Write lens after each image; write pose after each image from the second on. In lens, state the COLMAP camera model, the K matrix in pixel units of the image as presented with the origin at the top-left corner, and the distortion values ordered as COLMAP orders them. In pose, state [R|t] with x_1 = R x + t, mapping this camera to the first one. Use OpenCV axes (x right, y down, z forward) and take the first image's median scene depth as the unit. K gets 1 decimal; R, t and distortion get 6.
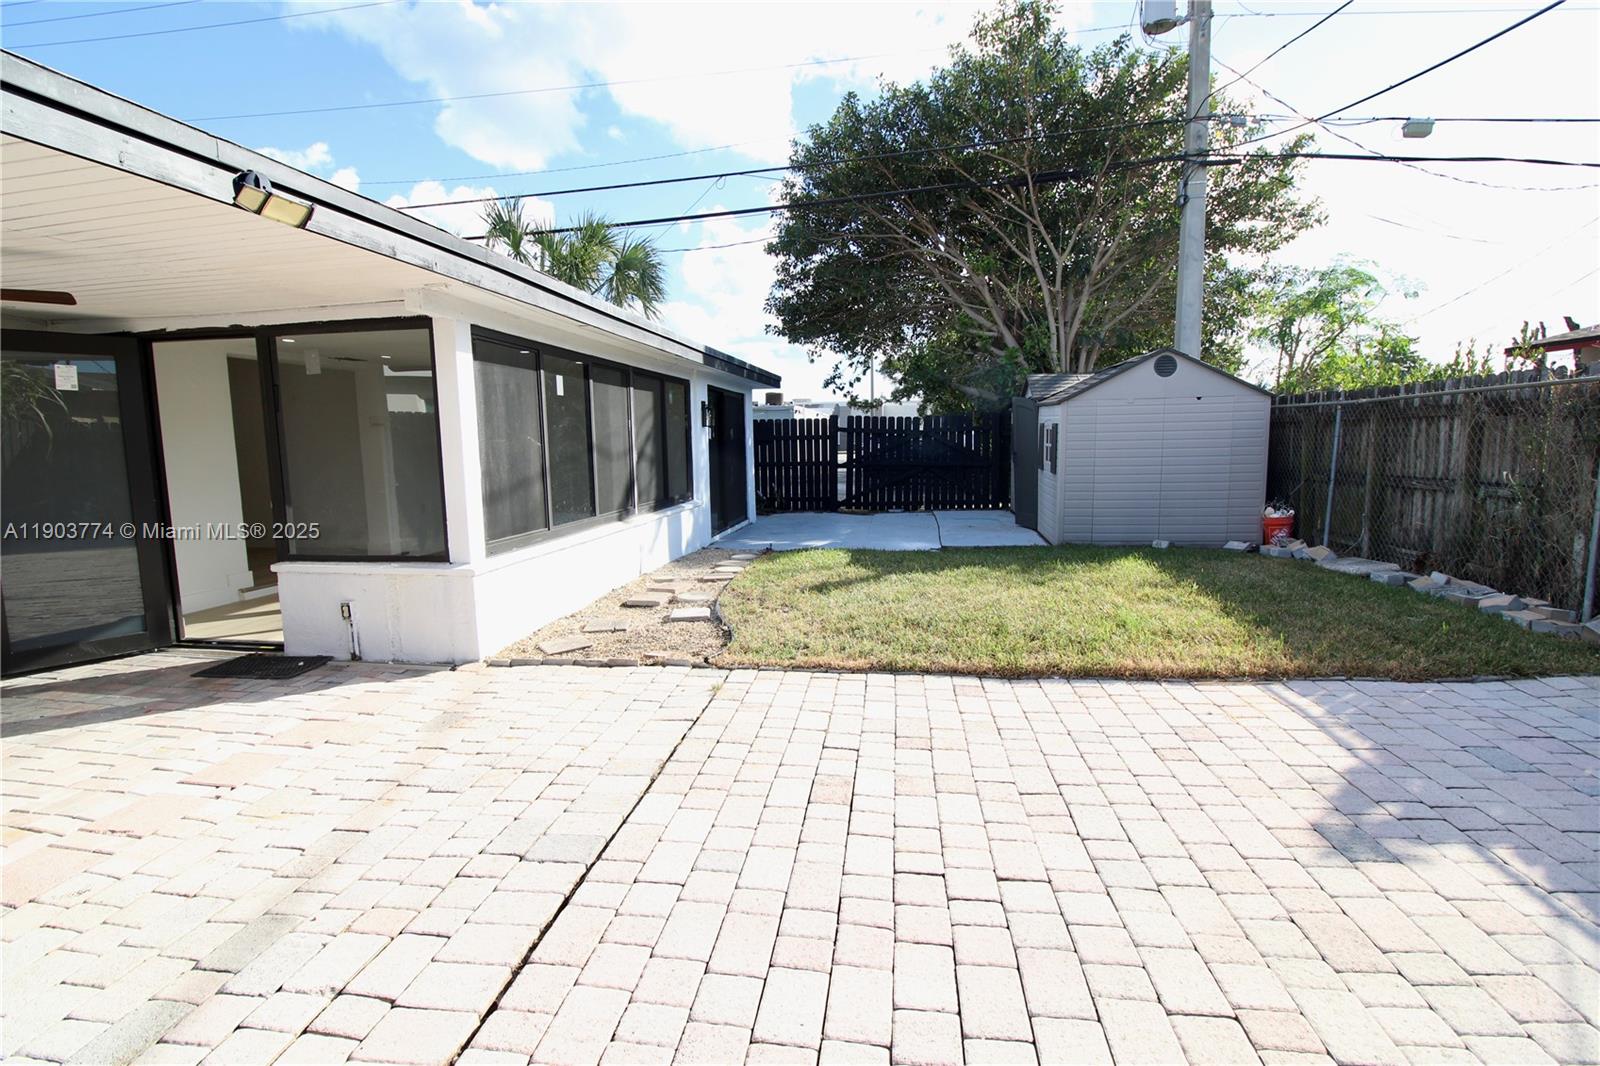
lens RADIAL K [[743.2, 0, 802.7], [0, 743.2, 533.0], [0, 0, 1]] dist [-0.008332, -0.007975]
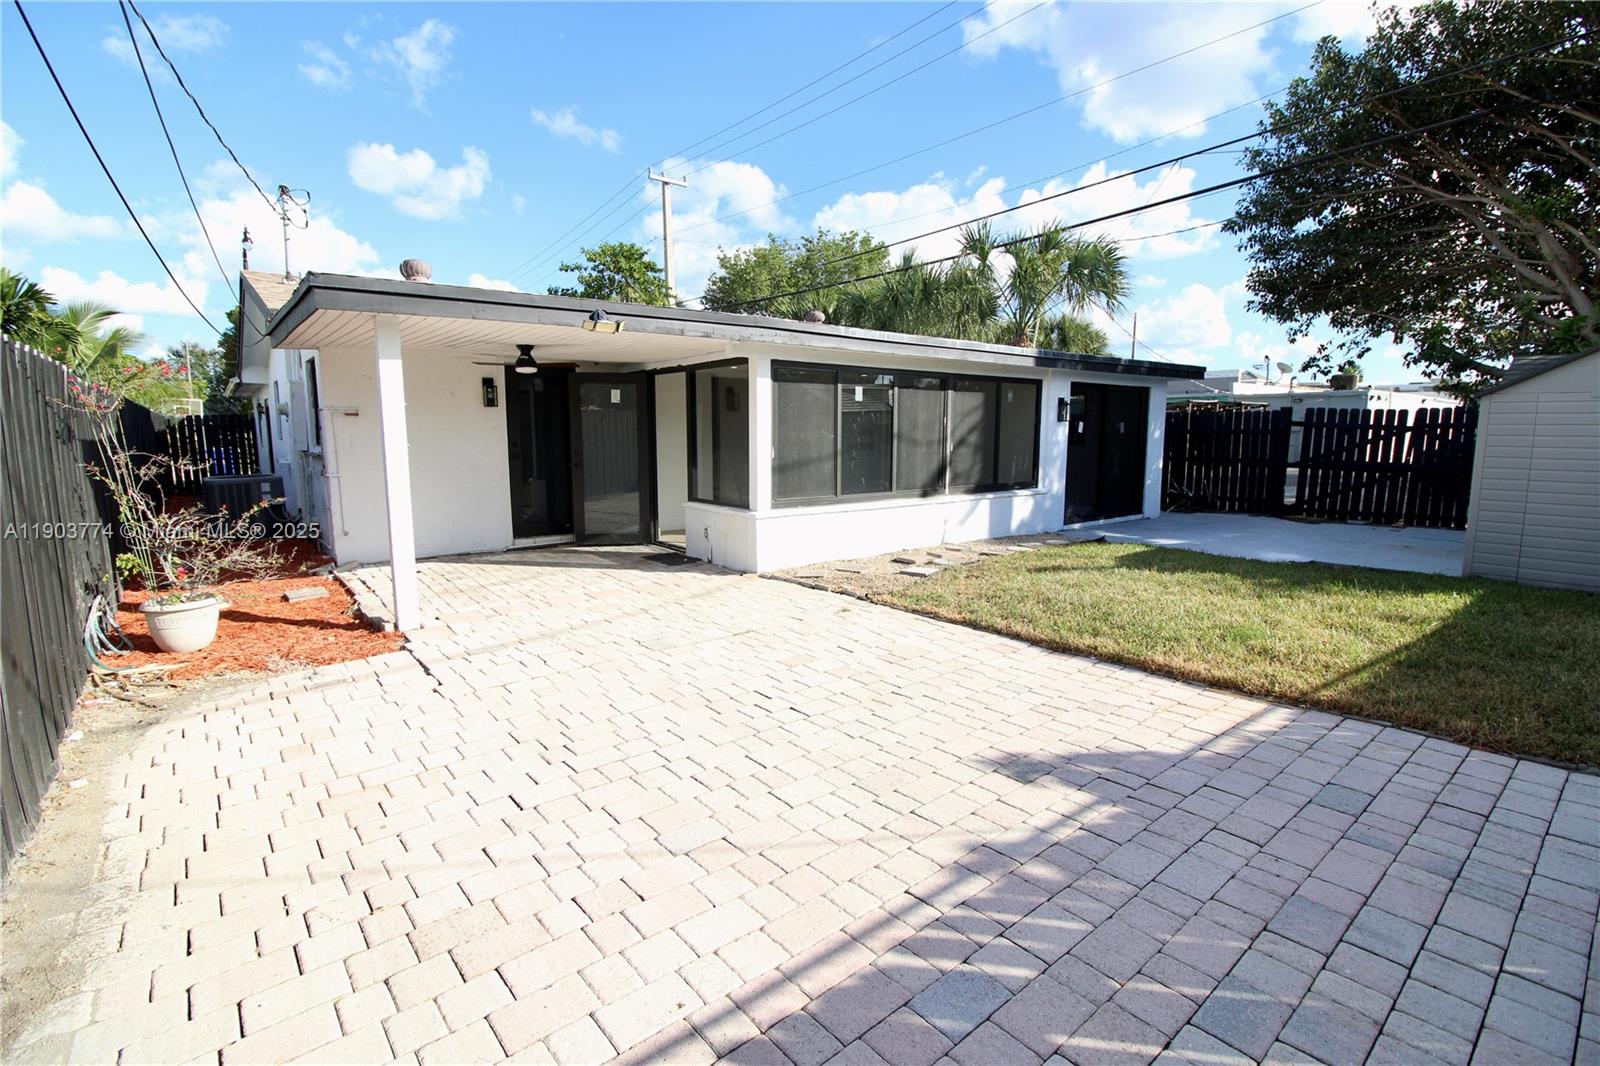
lens RADIAL K [[743.2, 0, 786.6], [0, 743.2, 533.2], [0, 0, 1]] dist [-0.008332, -0.007975]
pose [[0.726253, 0.110260, -0.678527, 0.577032], [-0.097197, 0.993607, 0.057426, -0.007904], [0.680521, 0.024245, 0.732327, -0.102060]]
